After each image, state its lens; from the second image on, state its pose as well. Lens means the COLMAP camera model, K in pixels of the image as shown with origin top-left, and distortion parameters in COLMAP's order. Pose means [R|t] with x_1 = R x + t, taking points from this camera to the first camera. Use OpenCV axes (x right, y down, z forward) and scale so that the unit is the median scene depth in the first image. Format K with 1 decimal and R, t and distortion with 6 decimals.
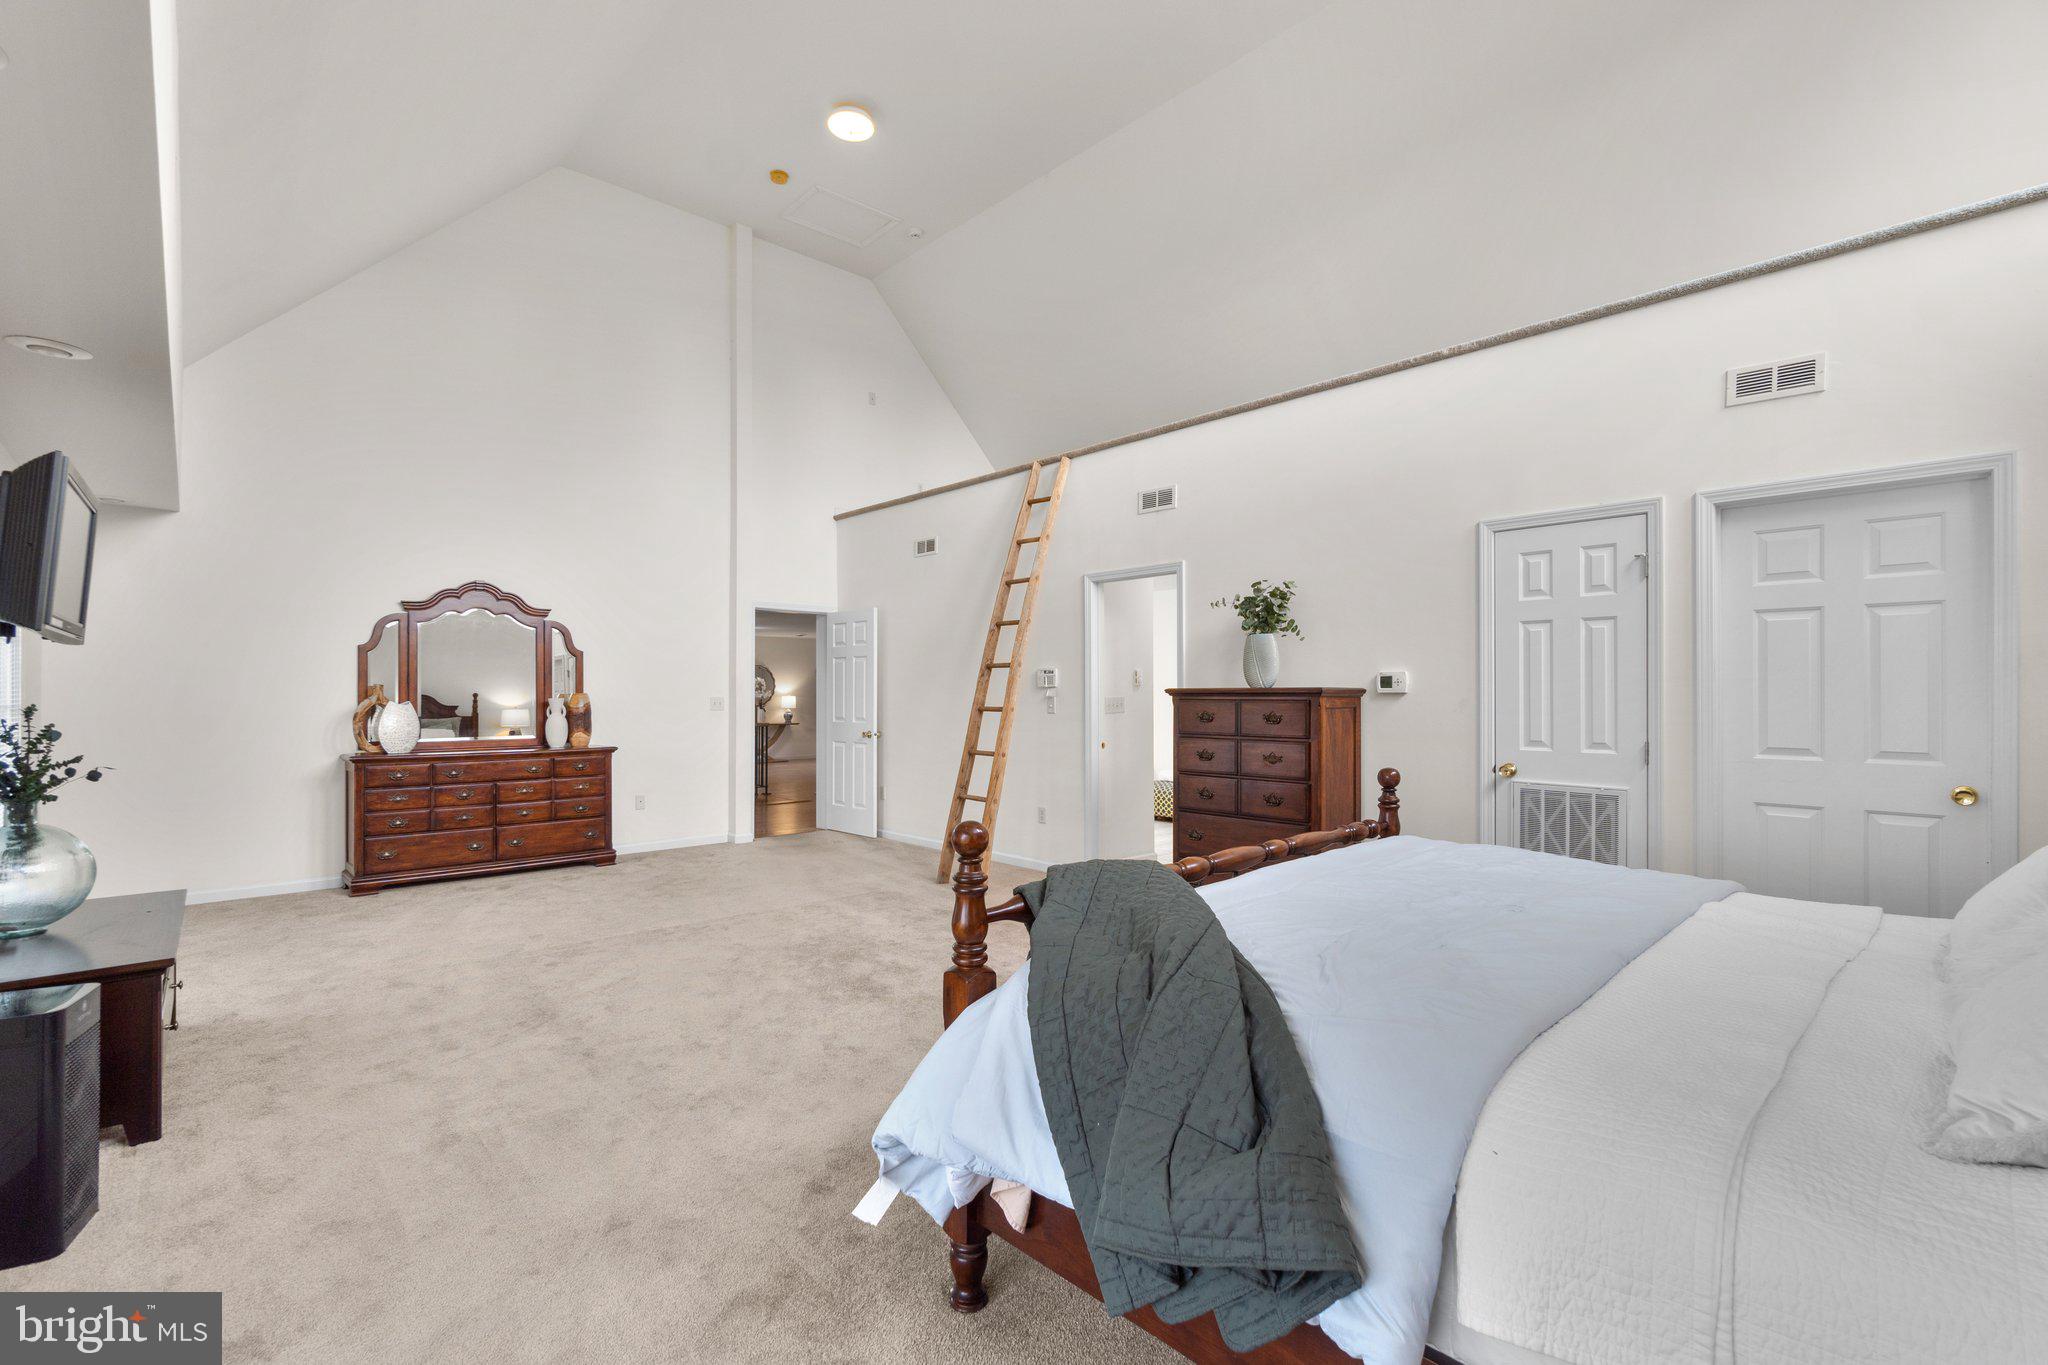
lens RADIAL K [[886.9, 0, 1022.6], [0, 886.9, 694.1], [0, 0, 1]] dist [-0.003926, 0.000402]
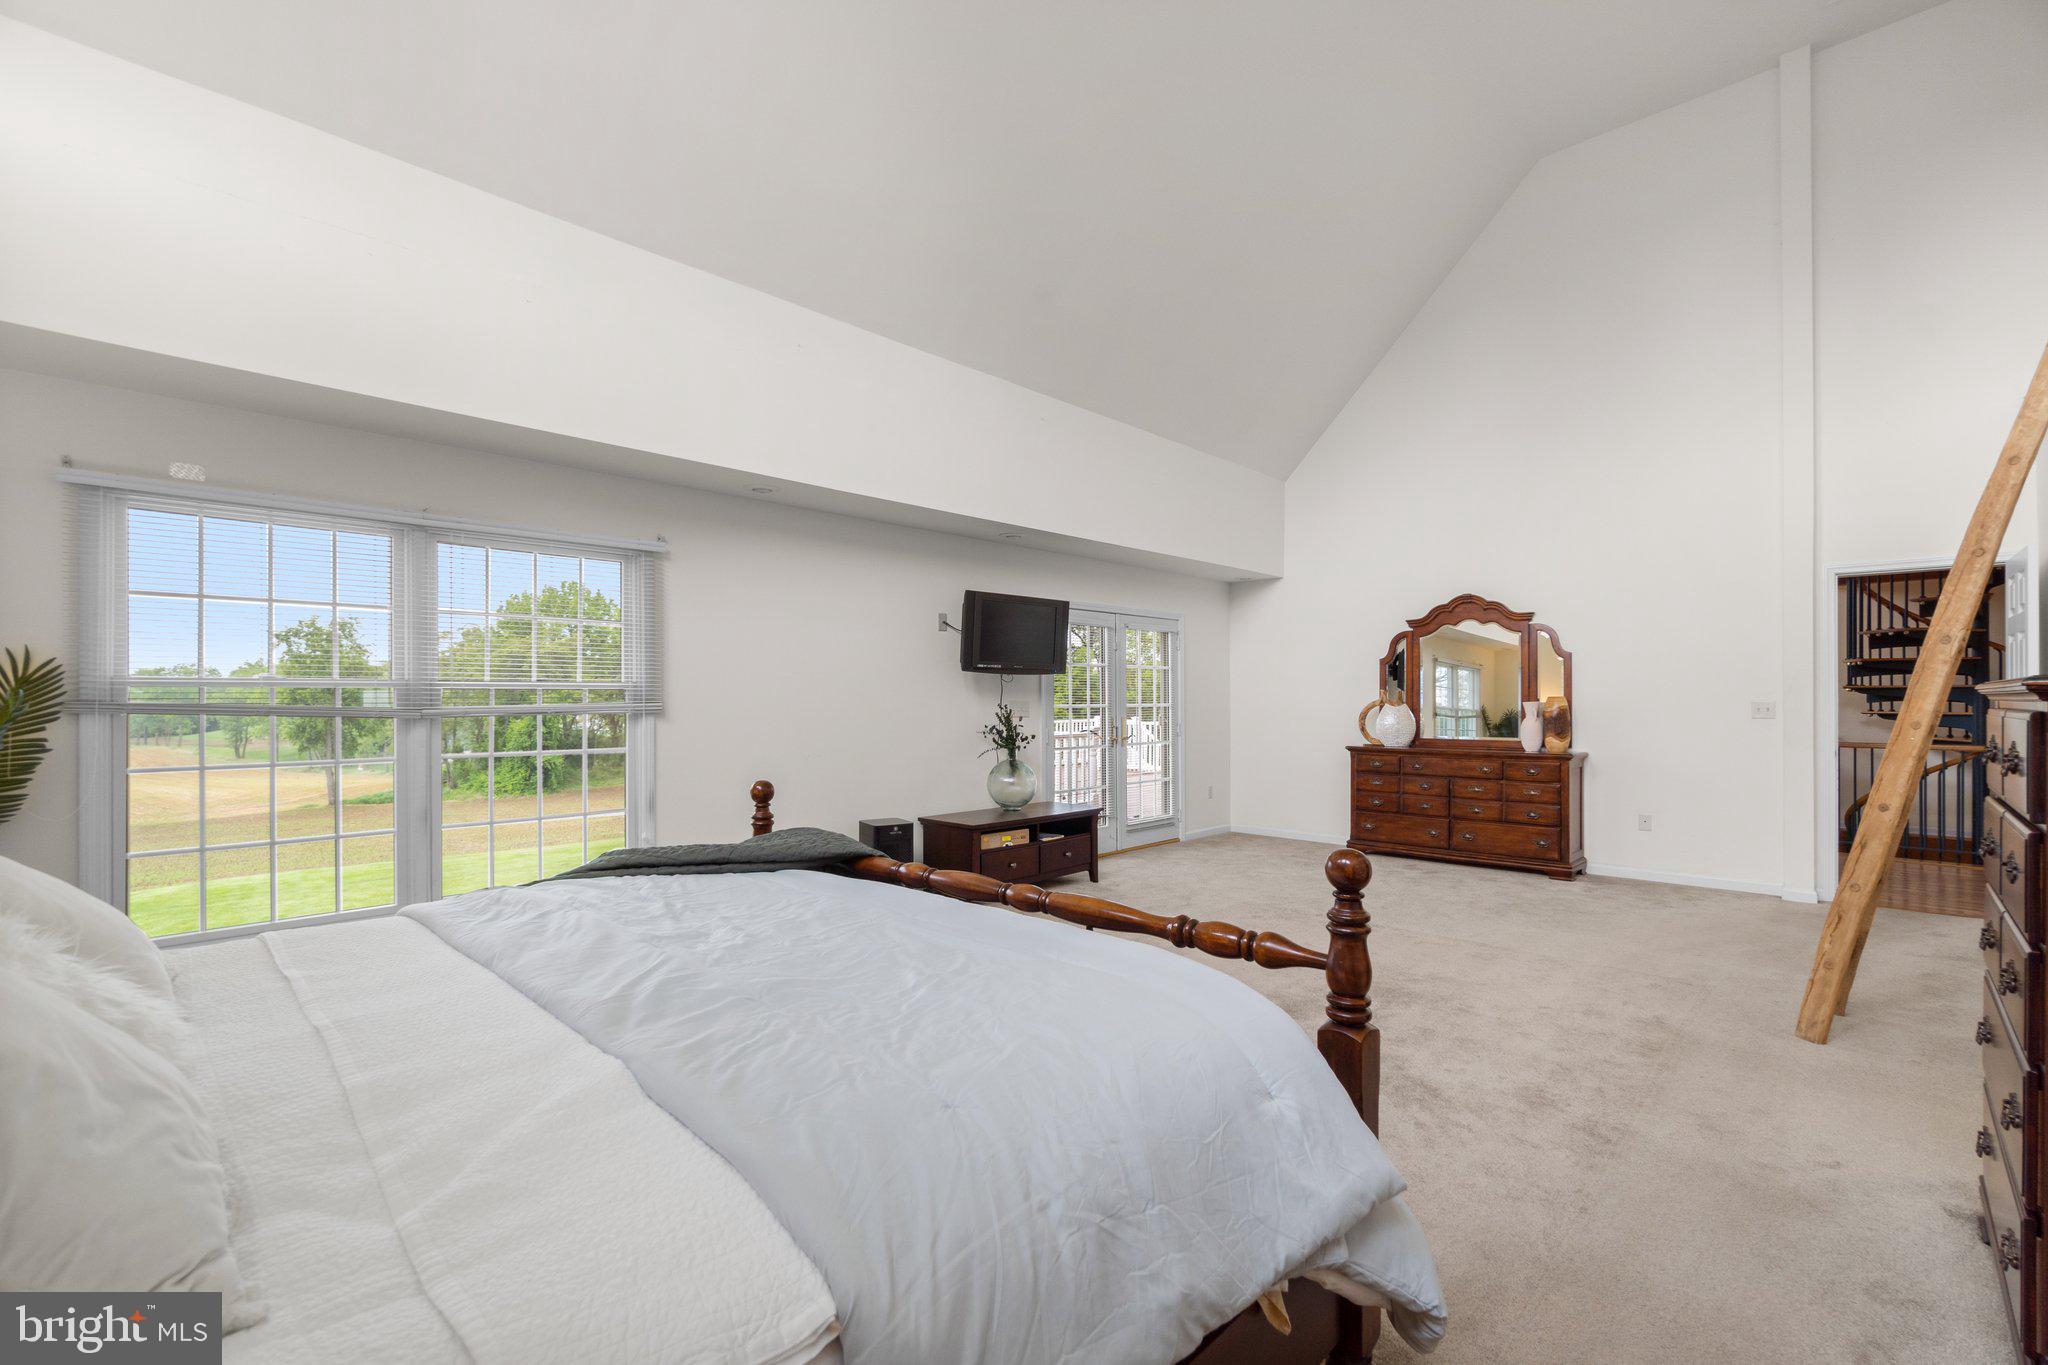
lens RADIAL K [[899.9, 0, 1028.5], [0, 899.9, 691.9], [0, 0, 1]] dist [-0.002868, 0.000653]
pose [[0.055491, -0.005268, -0.998445, 0.509685], [0.003625, 0.999981, -0.005075, -0.003822], [0.998453, -0.003338, 0.055509, 0.436072]]
